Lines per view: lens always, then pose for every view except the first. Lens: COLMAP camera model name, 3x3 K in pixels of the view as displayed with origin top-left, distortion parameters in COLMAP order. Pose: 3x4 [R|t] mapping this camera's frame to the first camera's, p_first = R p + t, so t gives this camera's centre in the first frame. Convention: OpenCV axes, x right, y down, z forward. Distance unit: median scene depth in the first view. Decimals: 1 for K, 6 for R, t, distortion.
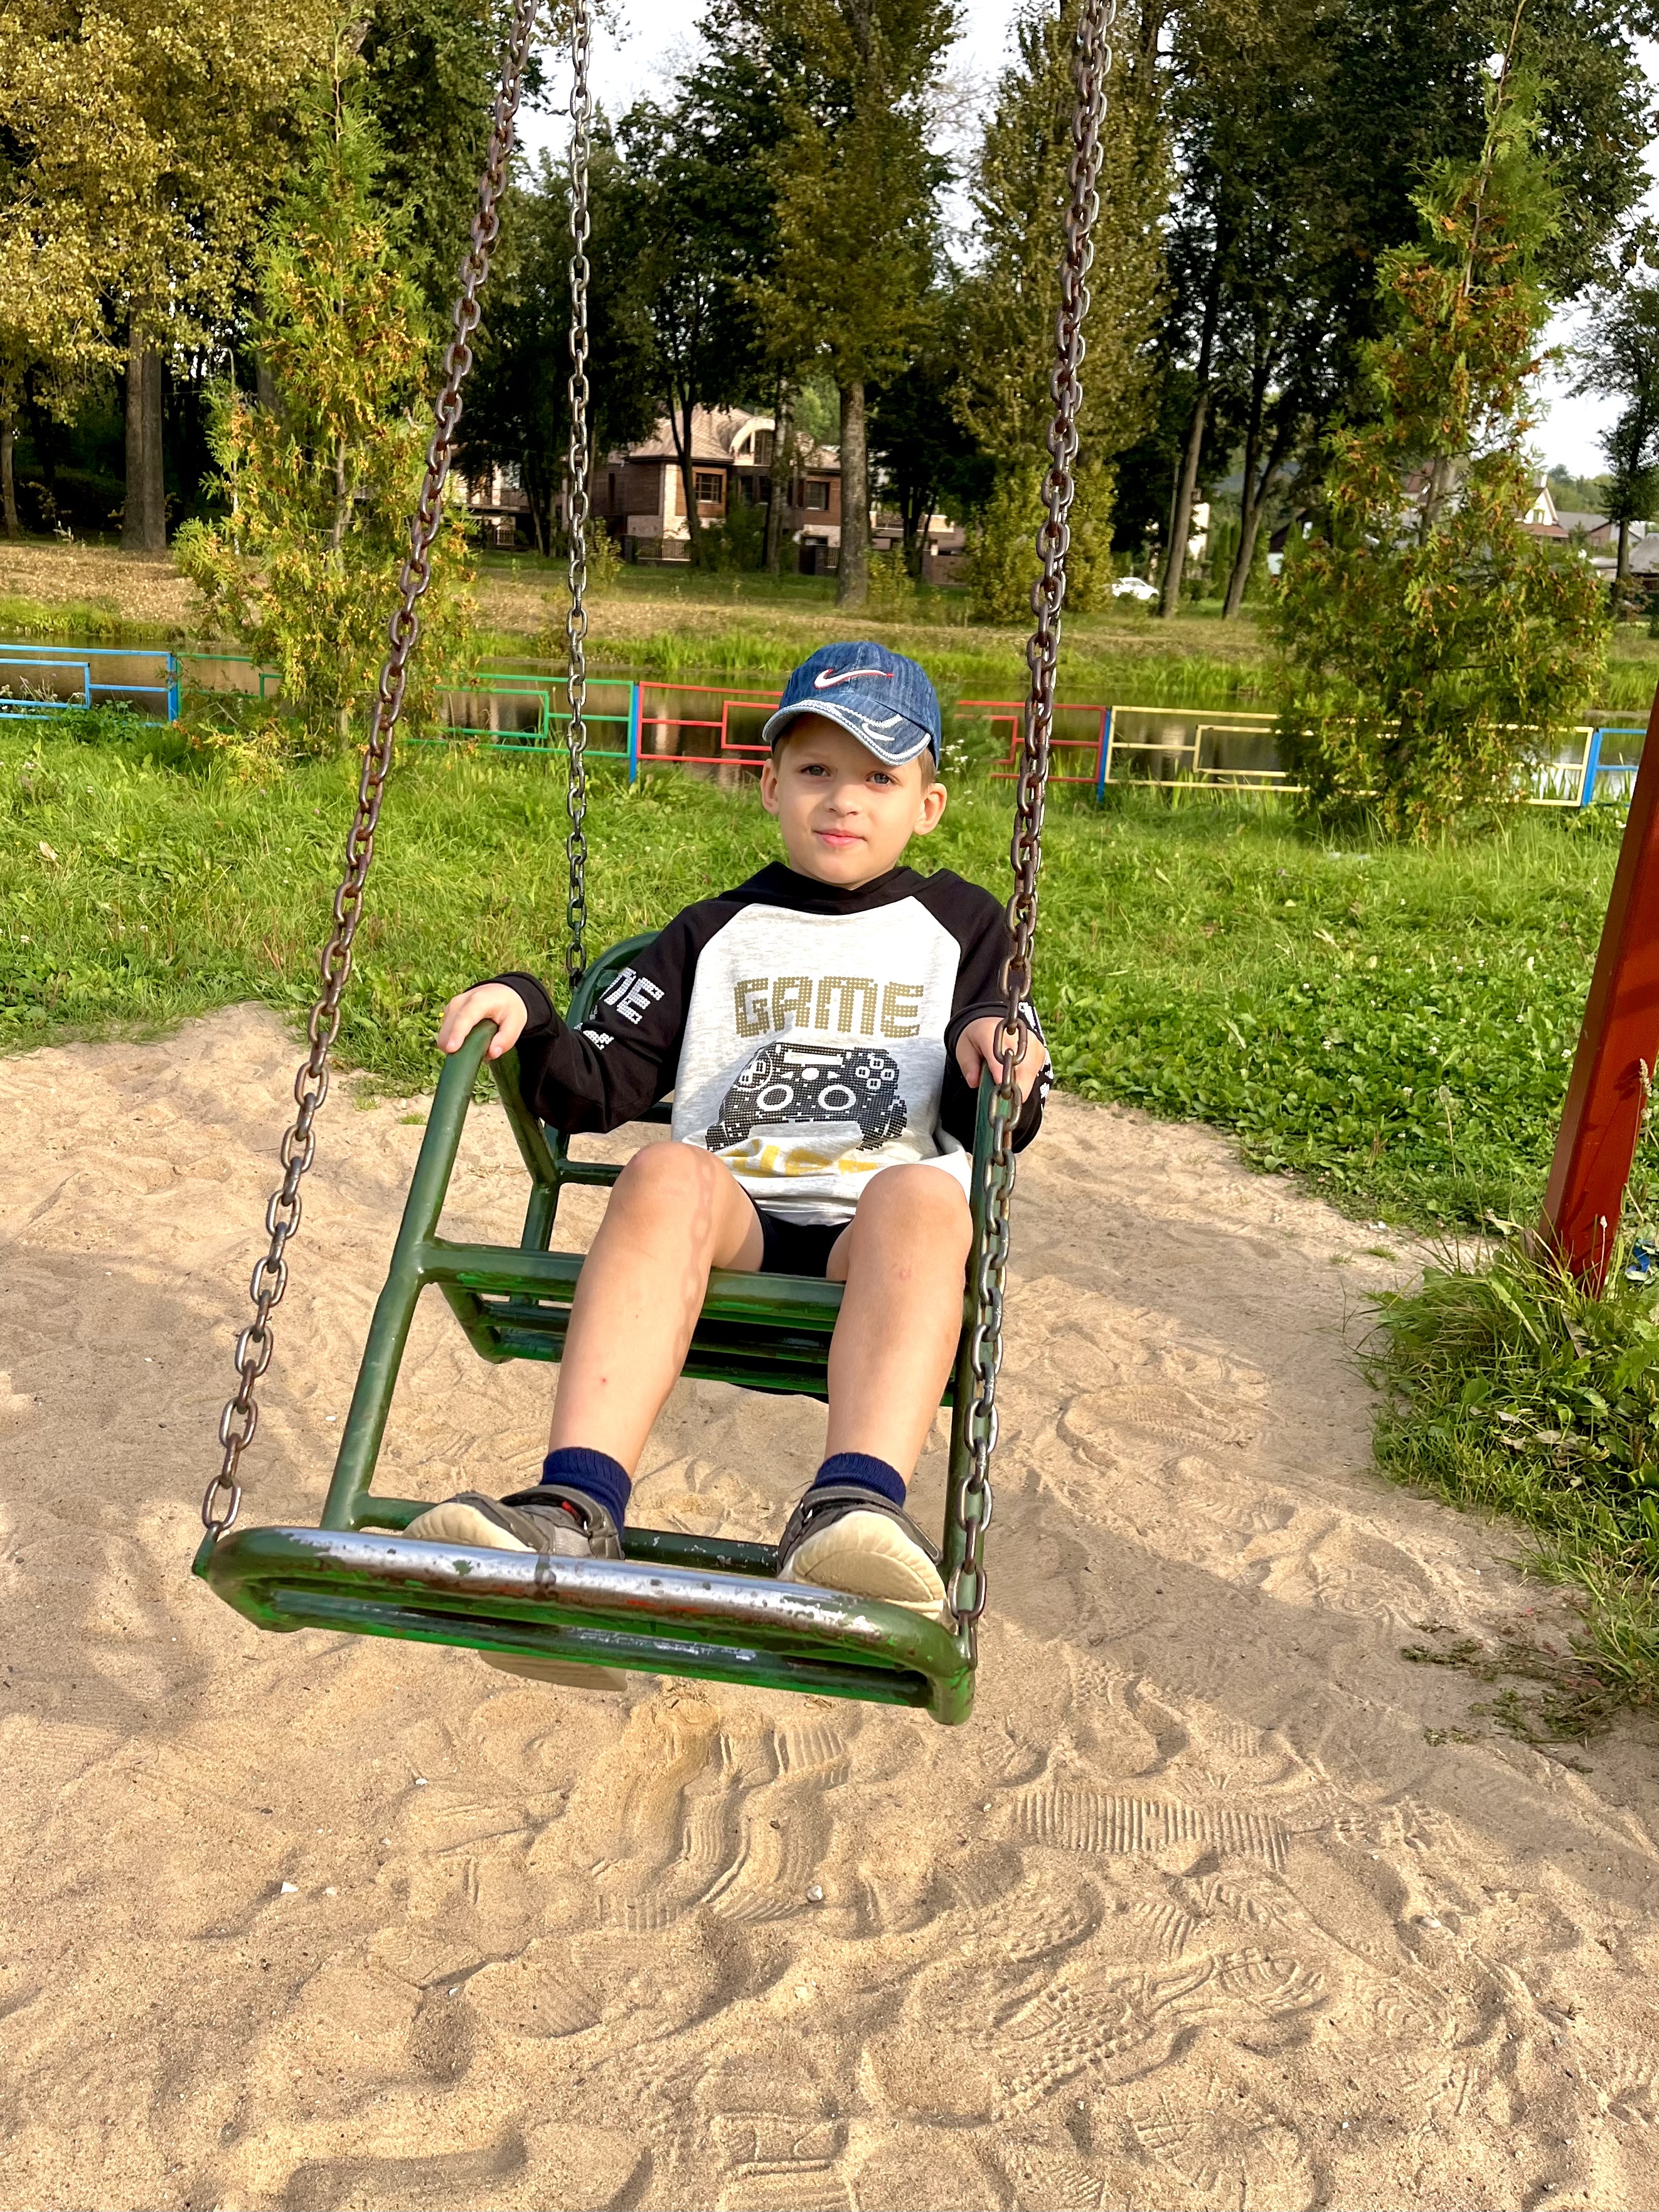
lens RADIAL K [[1685.3, 0, 823.2], [0, 1685.3, 1098.4], [0, 0, 1]] dist [0.005696, 0.001559]
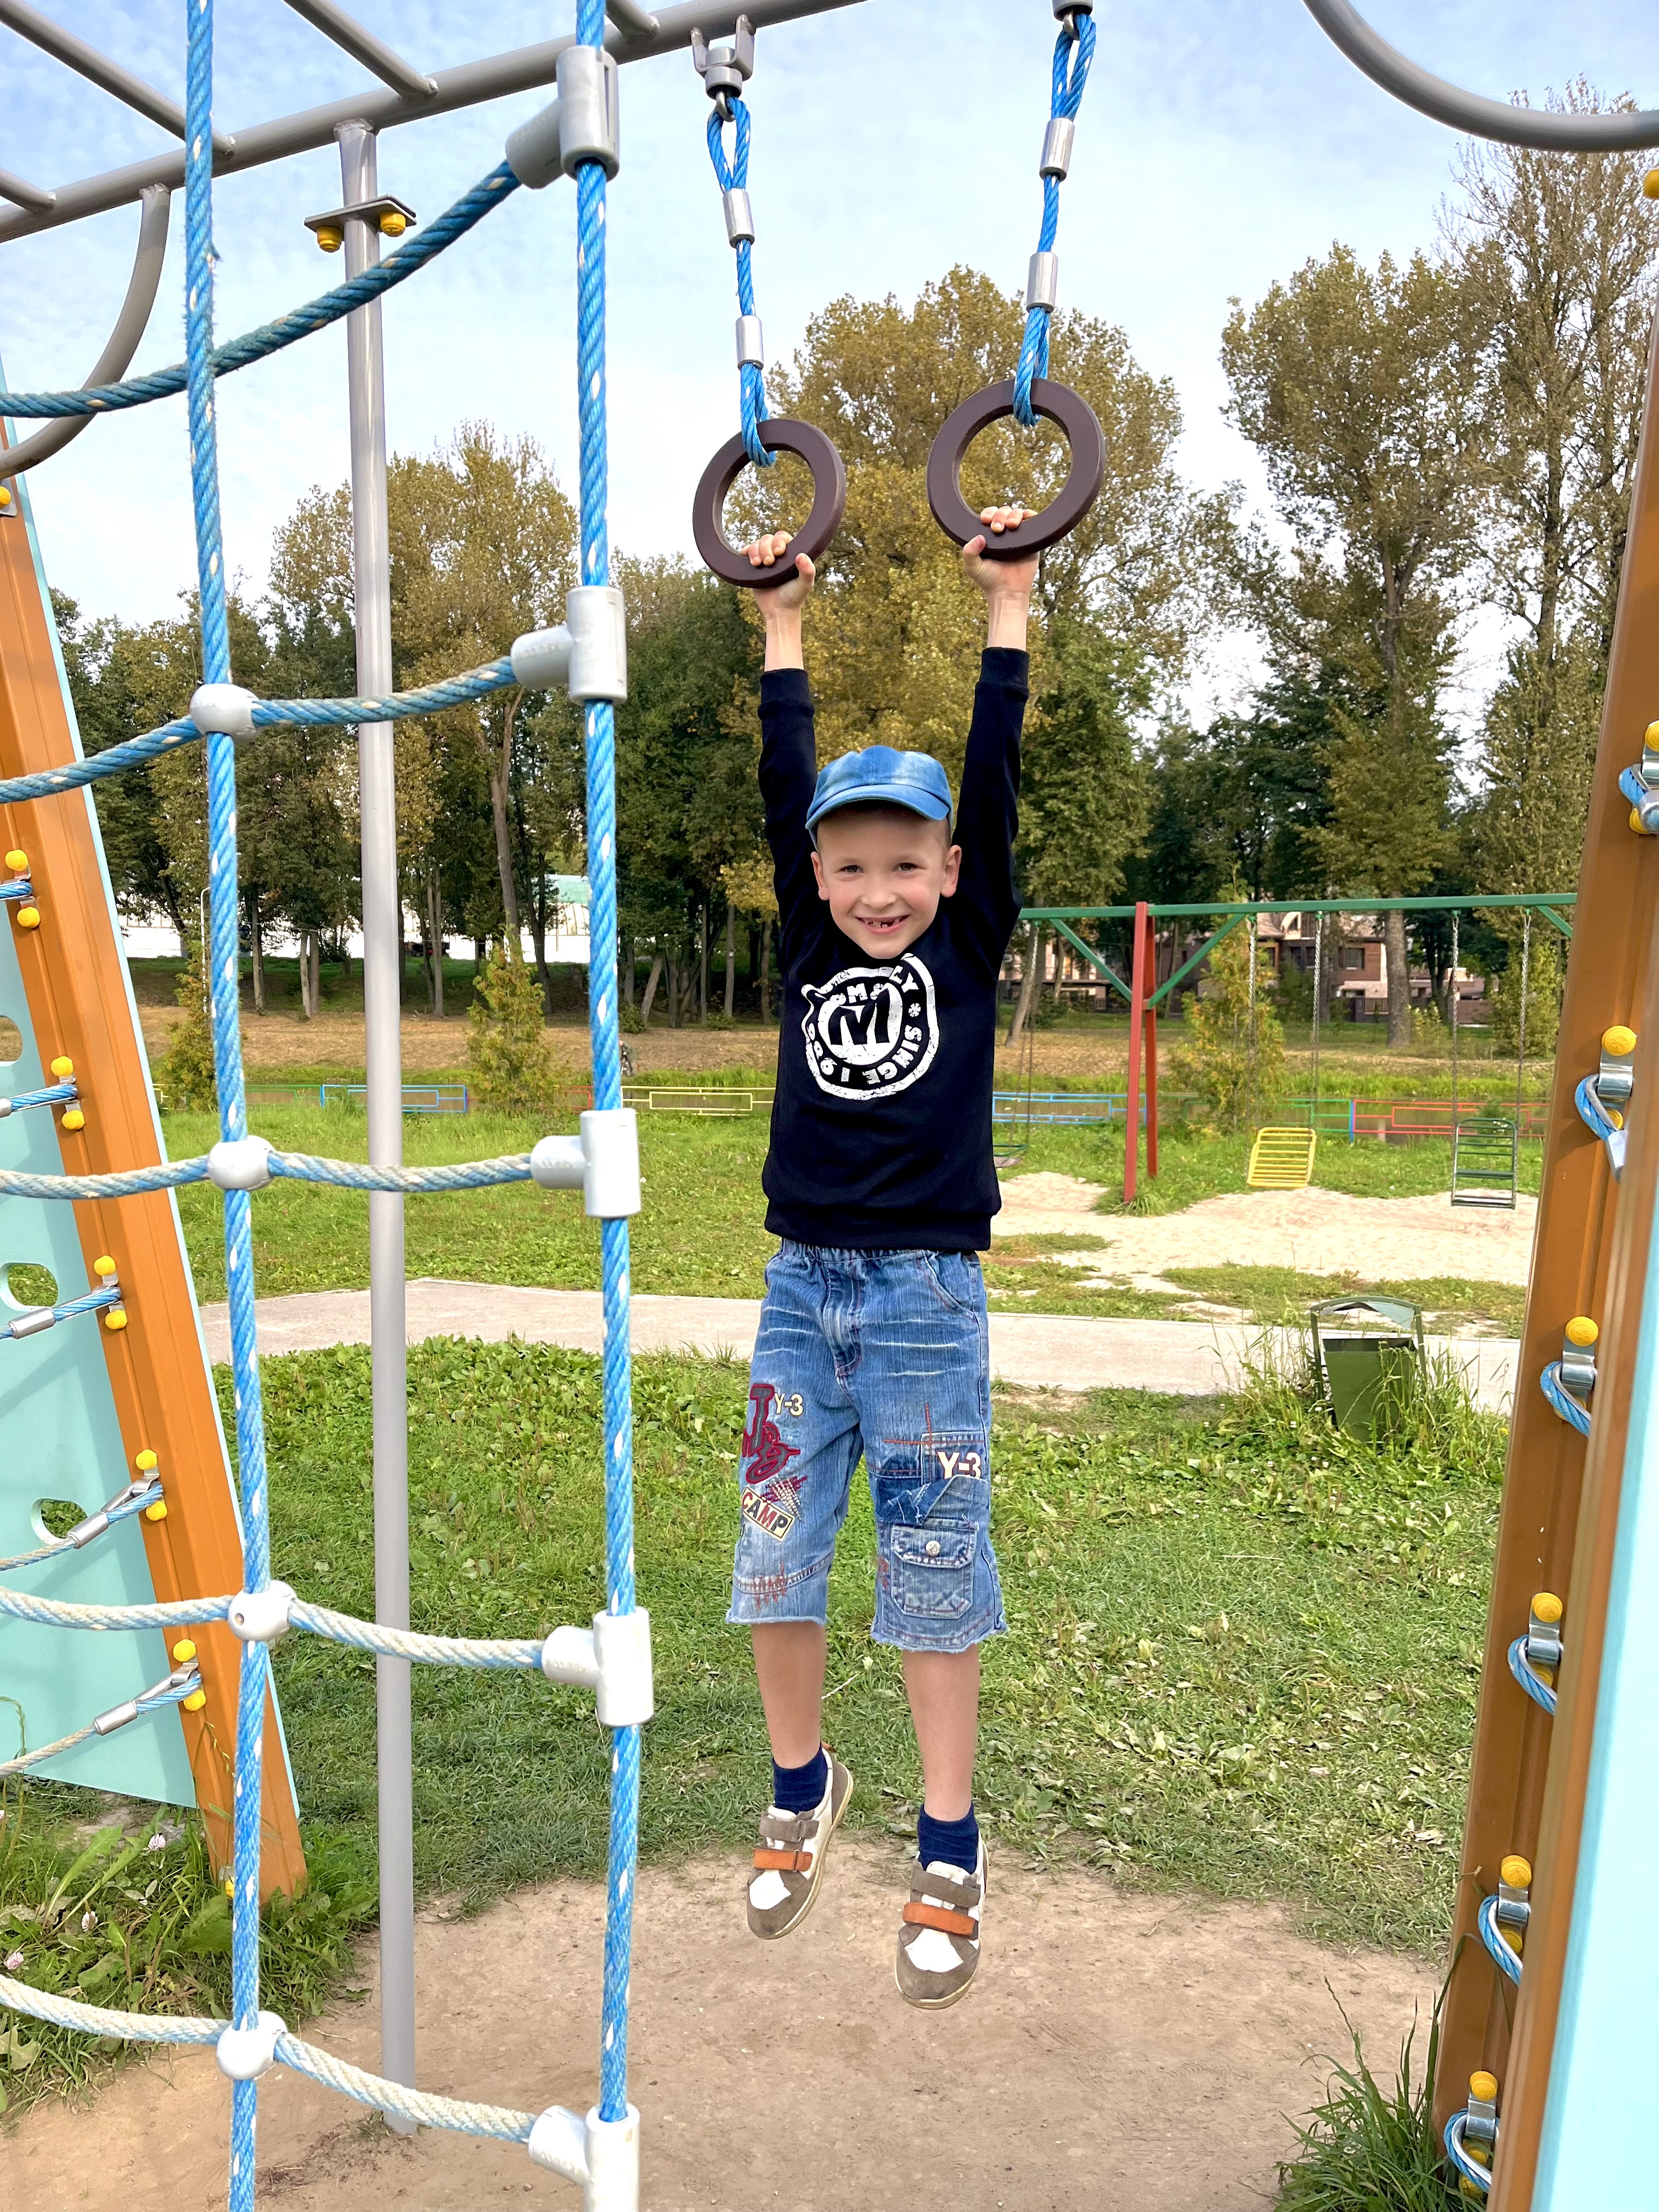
lens RADIAL K [[1685.3, 0, 841.9], [0, 1685.3, 1102.0], [0, 0, 1]] dist [0.005696, 0.001559]
pose [[0.959722, -0.034966, -0.278769, -0.037541], [-0.035202, 0.969440, -0.242788, 0.094935], [0.278739, 0.242822, 0.929162, -0.372035]]
